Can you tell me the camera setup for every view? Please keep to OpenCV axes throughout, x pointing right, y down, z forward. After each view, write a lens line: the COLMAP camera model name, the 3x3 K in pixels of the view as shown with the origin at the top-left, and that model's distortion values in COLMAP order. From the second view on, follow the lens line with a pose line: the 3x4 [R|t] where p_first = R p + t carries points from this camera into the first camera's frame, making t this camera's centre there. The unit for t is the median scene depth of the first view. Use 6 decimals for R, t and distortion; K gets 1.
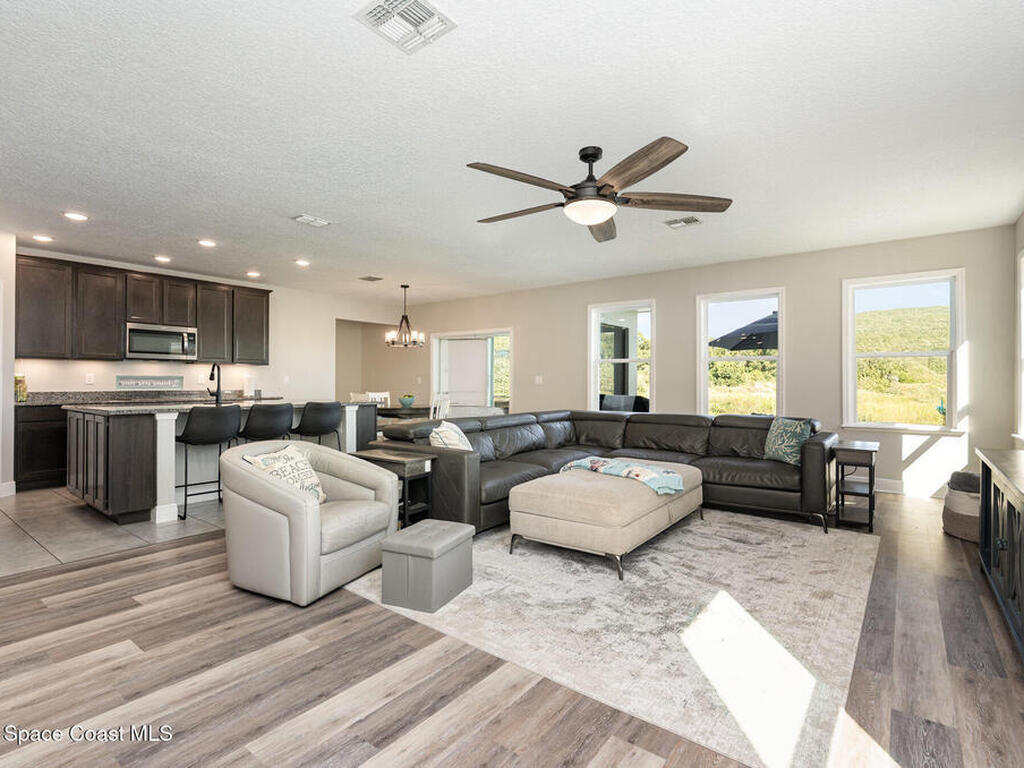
lens RADIAL K [[510.3, 0, 516.2], [0, 510.3, 388.3], [0, 0, 1]] dist [-0.003614, -0.000346]
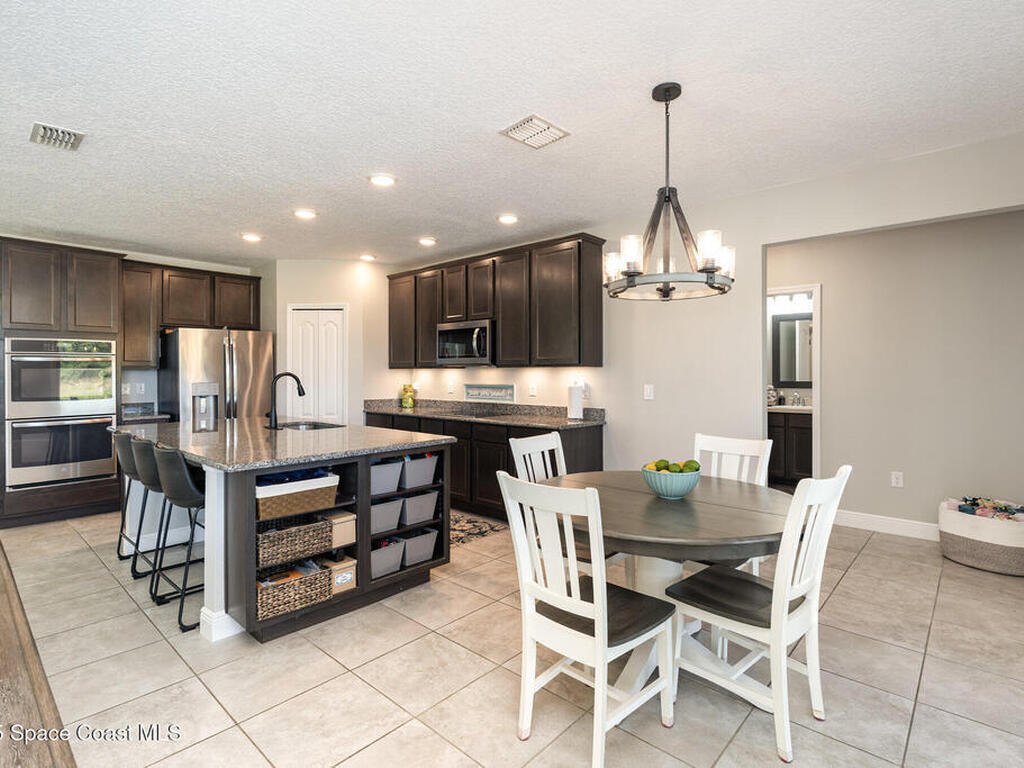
lens RADIAL K [[510.3, 0, 516.2], [0, 510.3, 388.3], [0, 0, 1]] dist [-0.003614, -0.000346]
pose [[-0.078412, 0.026134, -0.996578, 0.112568], [-0.011711, 0.999563, 0.027134, -0.045052], [0.996852, 0.013799, -0.078071, 1.210852]]
